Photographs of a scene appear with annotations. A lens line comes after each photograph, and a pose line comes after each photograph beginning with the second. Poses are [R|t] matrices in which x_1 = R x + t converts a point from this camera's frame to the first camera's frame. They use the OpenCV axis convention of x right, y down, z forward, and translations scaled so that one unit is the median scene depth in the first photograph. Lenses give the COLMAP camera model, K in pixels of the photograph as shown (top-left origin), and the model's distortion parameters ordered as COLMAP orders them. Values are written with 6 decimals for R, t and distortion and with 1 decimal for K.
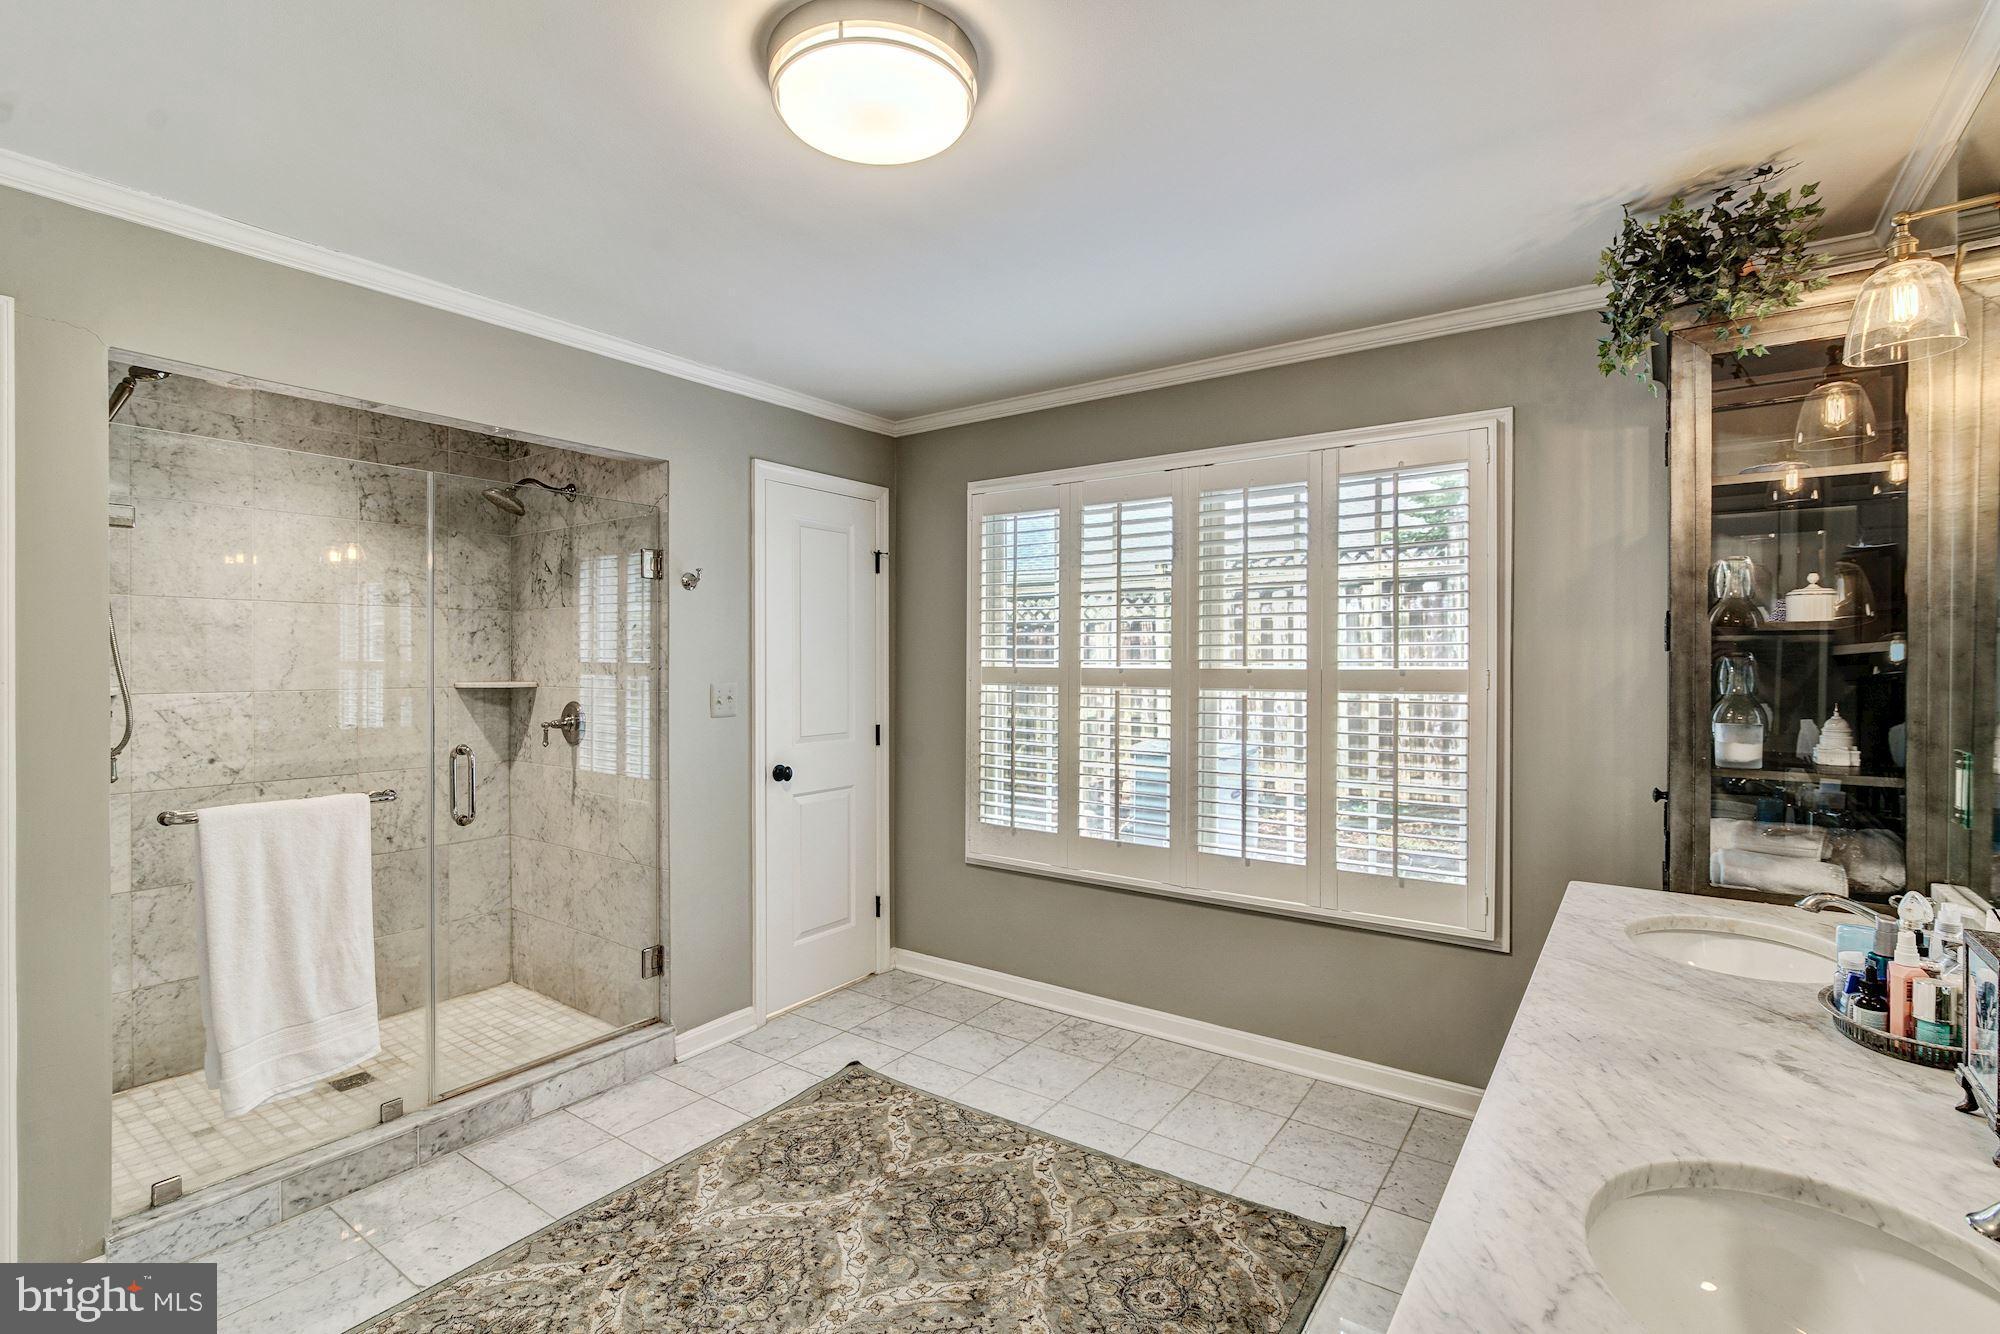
lens RADIAL K [[914.0, 0, 993.3], [0, 914.0, 665.5], [0, 0, 1]] dist [-0.001905, -0.000638]
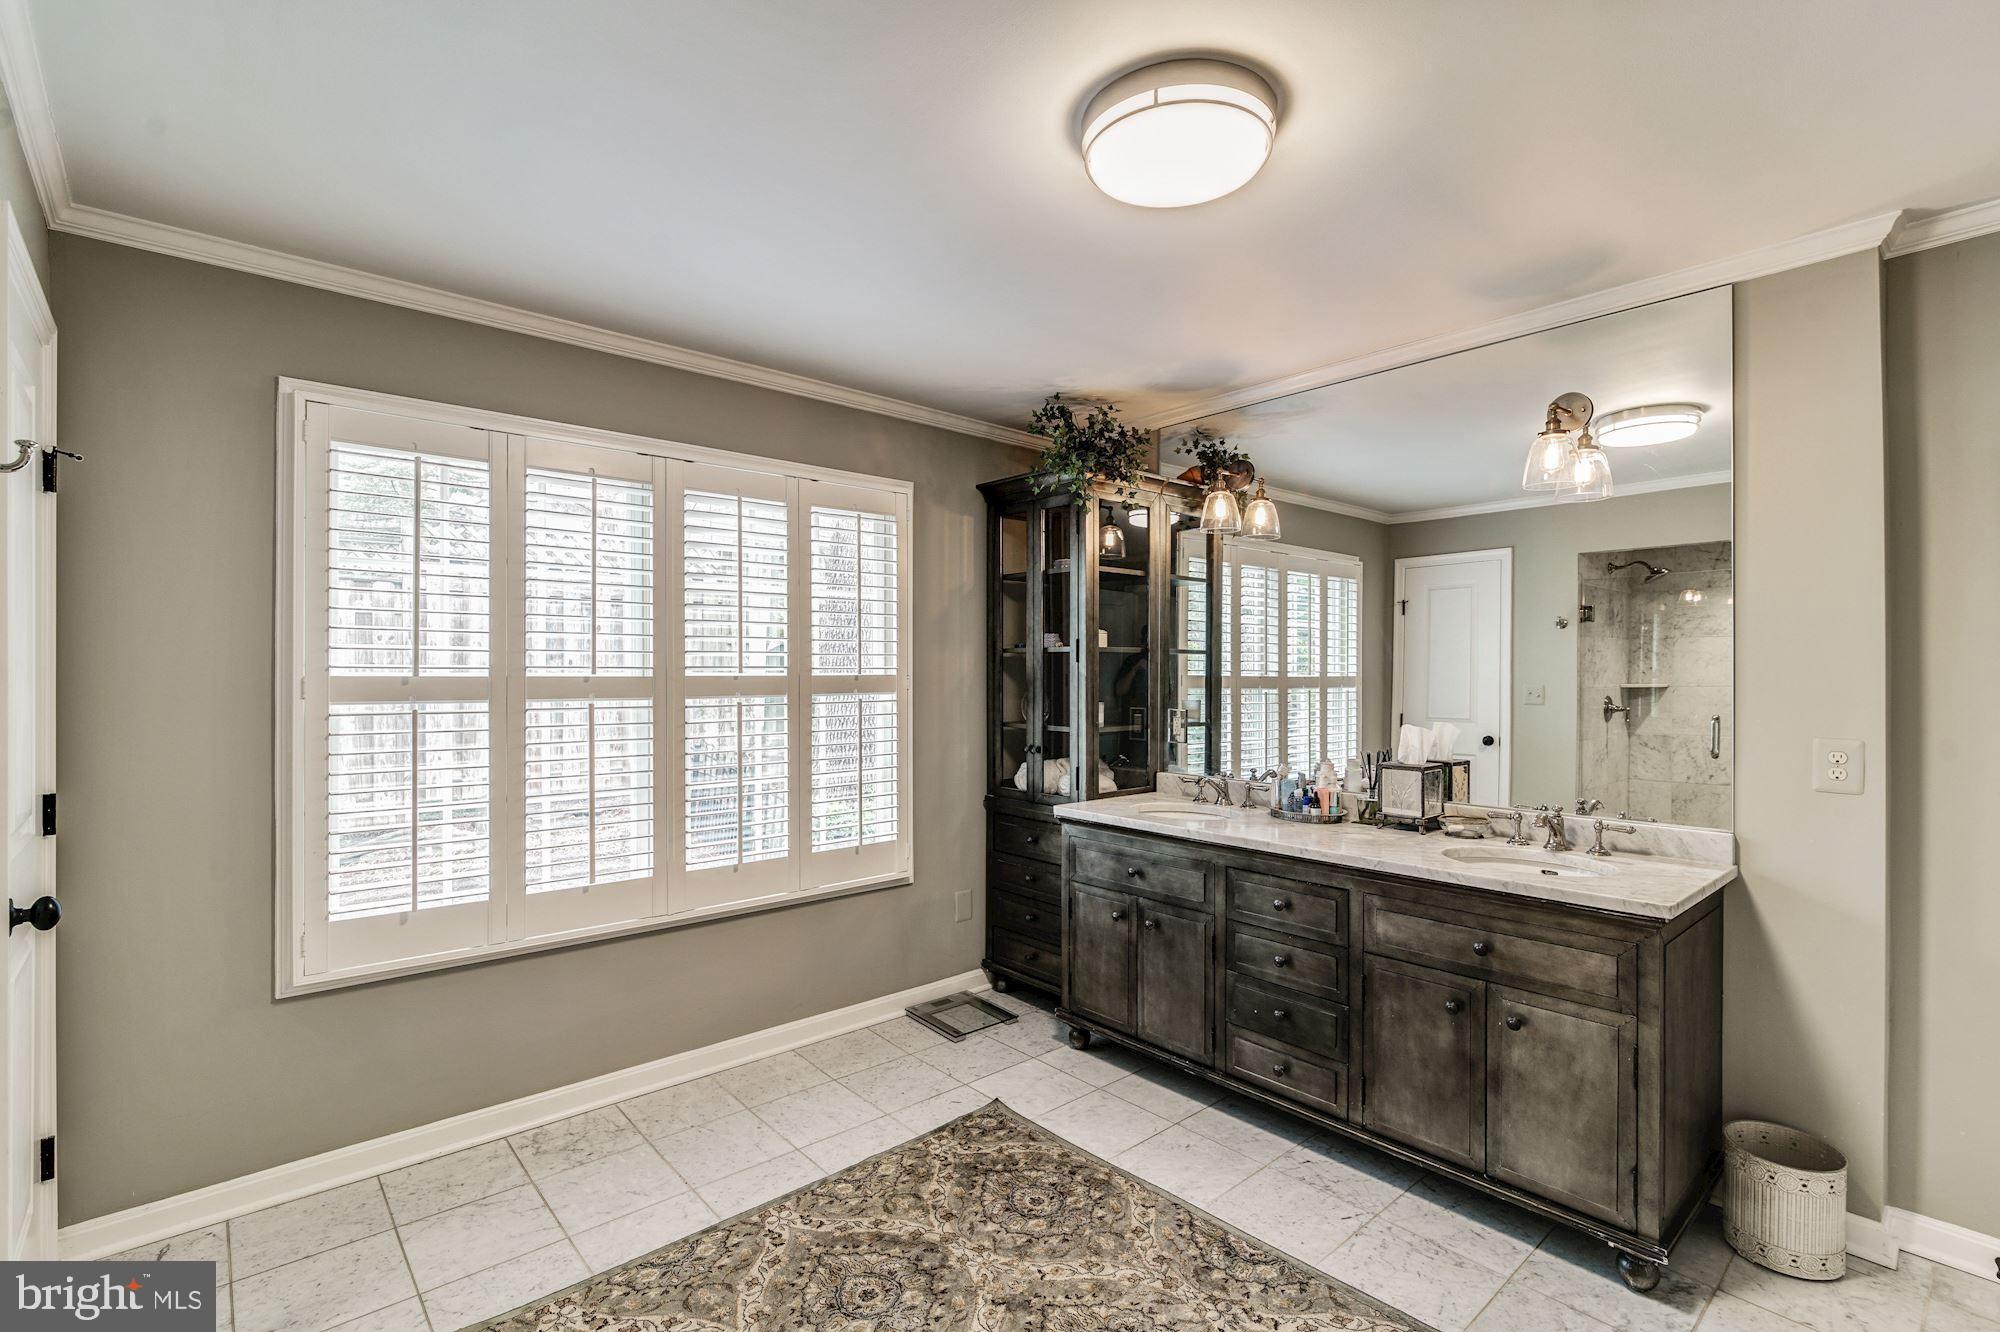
lens RADIAL K [[914.0, 0, 993.3], [0, 914.0, 664.5], [0, 0, 1]] dist [-0.001905, -0.000638]
pose [[0.231013, 0.005959, 0.972932, -0.698554], [0.004721, 0.999963, -0.007245, 0.000286], [-0.972939, 0.006267, 0.230976, 0.540875]]
